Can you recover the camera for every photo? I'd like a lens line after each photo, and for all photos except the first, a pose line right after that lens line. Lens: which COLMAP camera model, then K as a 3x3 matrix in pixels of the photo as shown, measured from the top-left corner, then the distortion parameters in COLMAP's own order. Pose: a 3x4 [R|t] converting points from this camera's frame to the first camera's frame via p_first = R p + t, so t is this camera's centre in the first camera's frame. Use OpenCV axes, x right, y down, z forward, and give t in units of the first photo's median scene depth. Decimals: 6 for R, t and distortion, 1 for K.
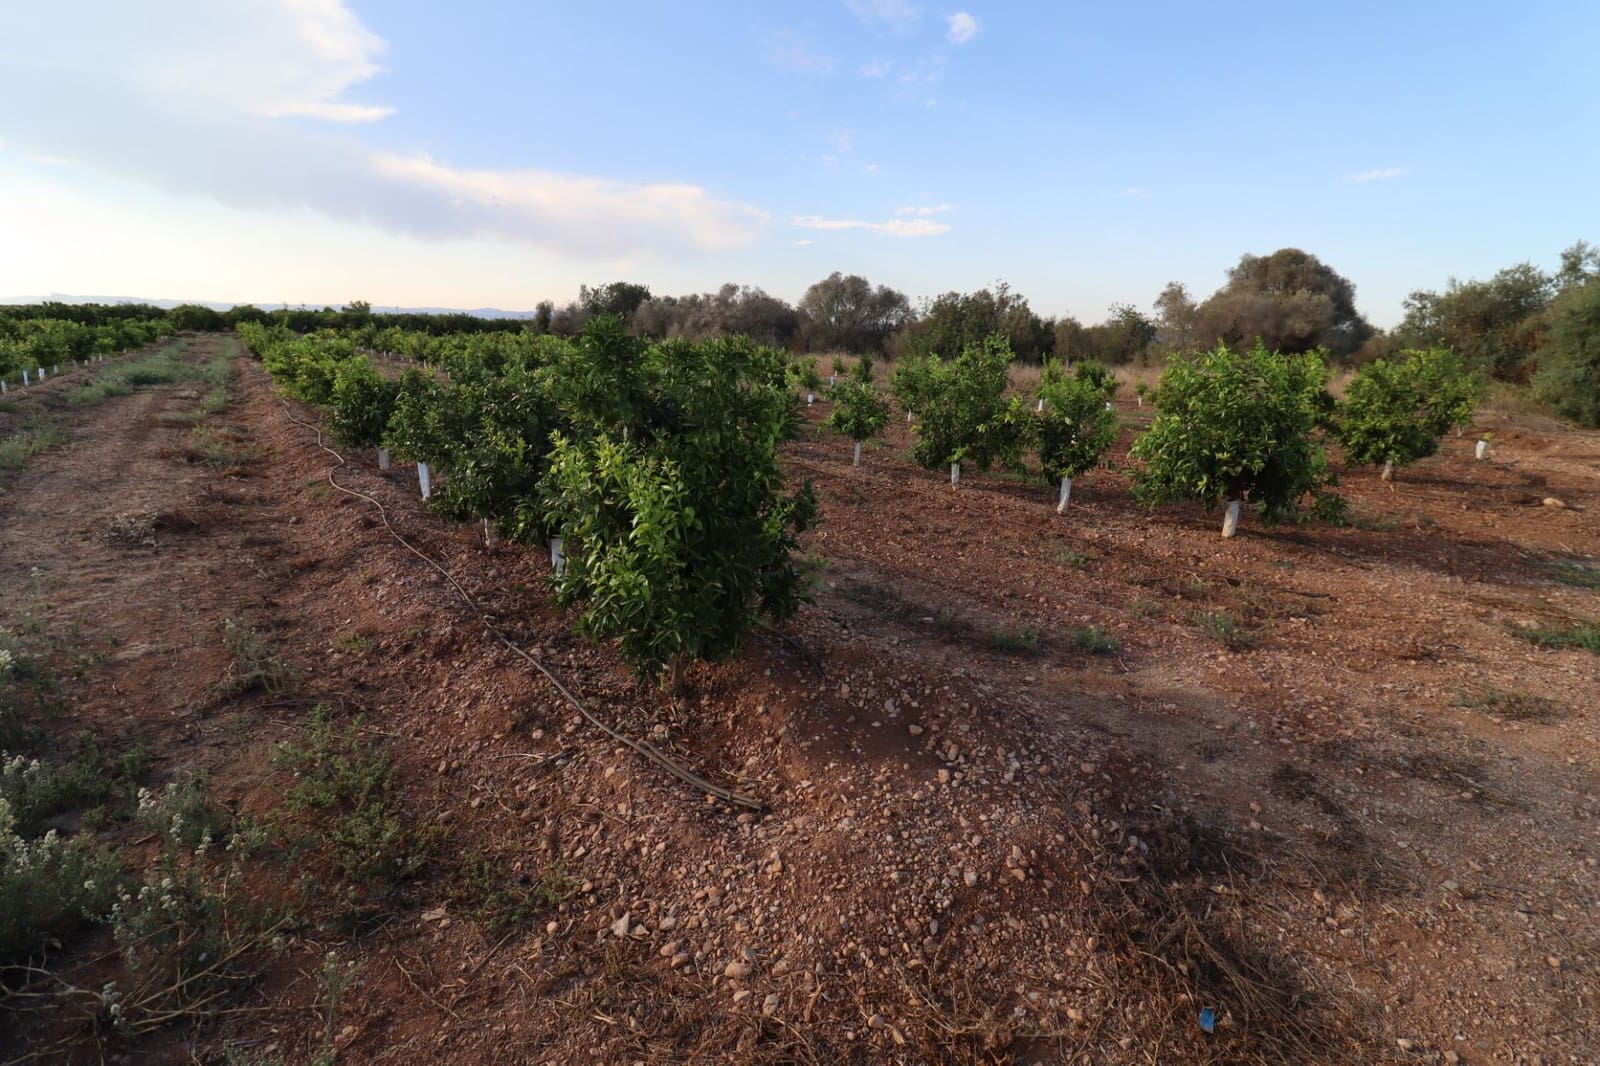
lens RADIAL K [[706.4, 0, 800.0], [0, 706.4, 533.0], [0, 0, 1]] dist [-0.014694, -0.006241]
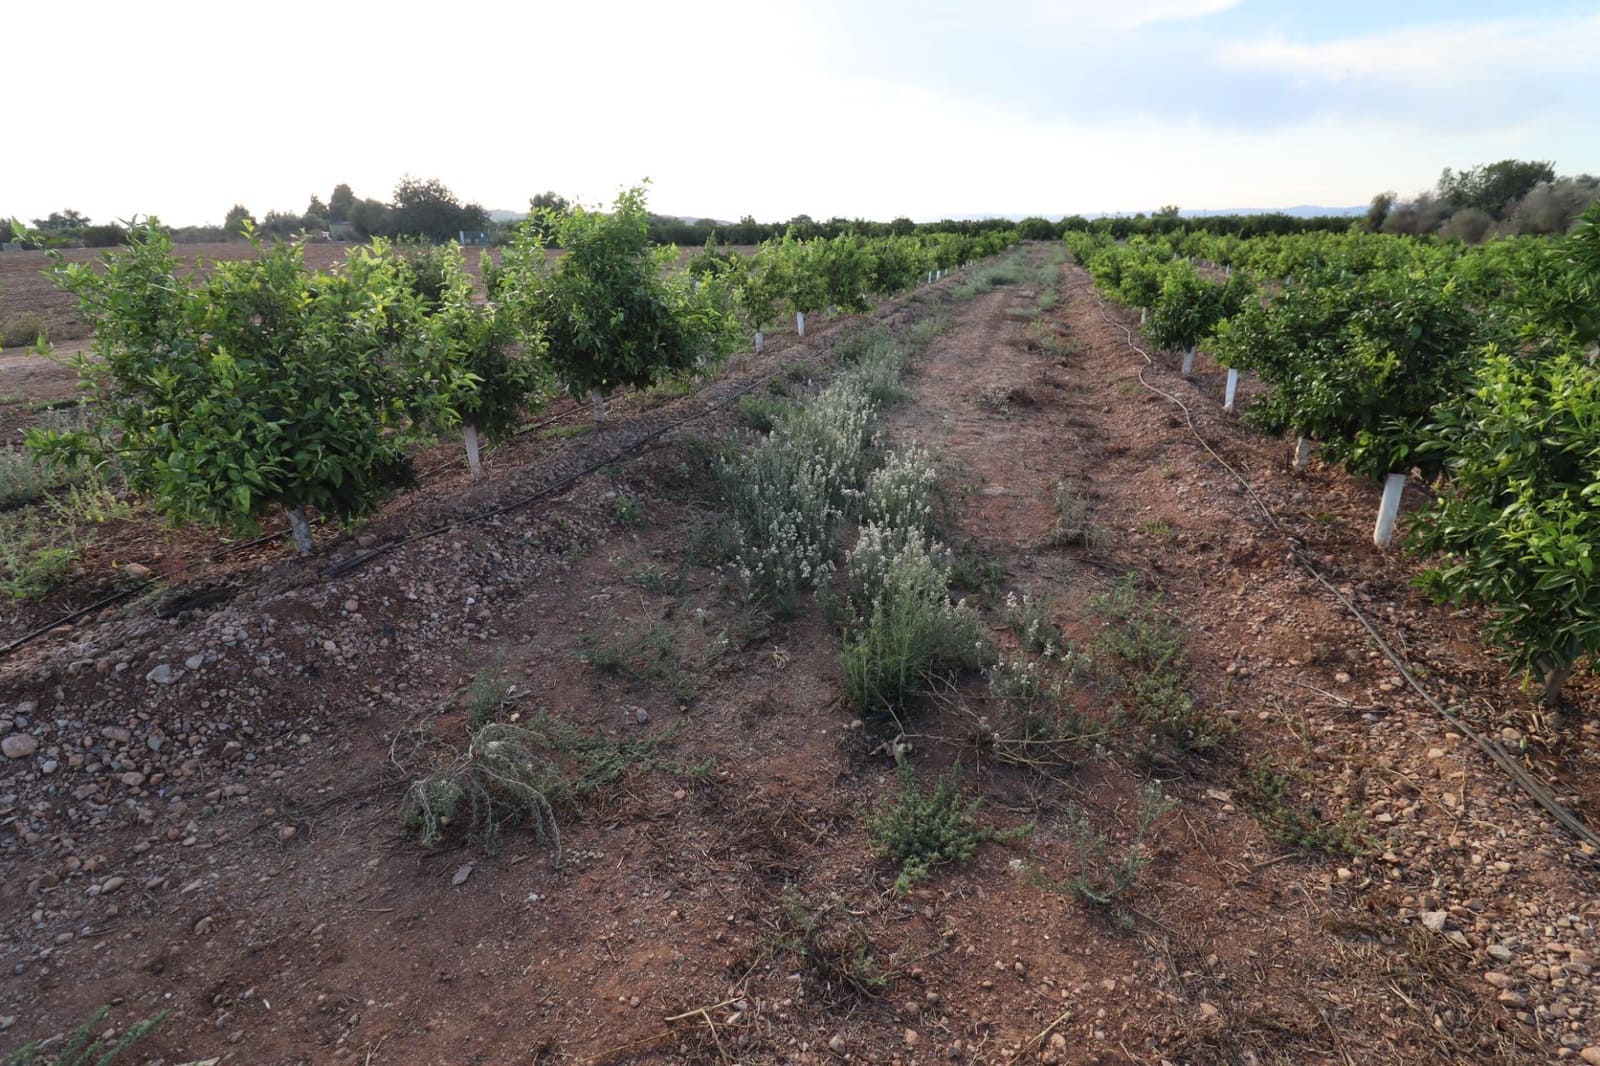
lens RADIAL K [[706.4, 0, 800.0], [0, 706.4, 533.0], [0, 0, 1]] dist [-0.014694, -0.006241]
pose [[0.595852, 0.269522, -0.756517, -0.131953], [-0.178987, 0.962877, 0.202067, 0.039781], [0.782895, 0.015005, 0.621973, -0.105106]]
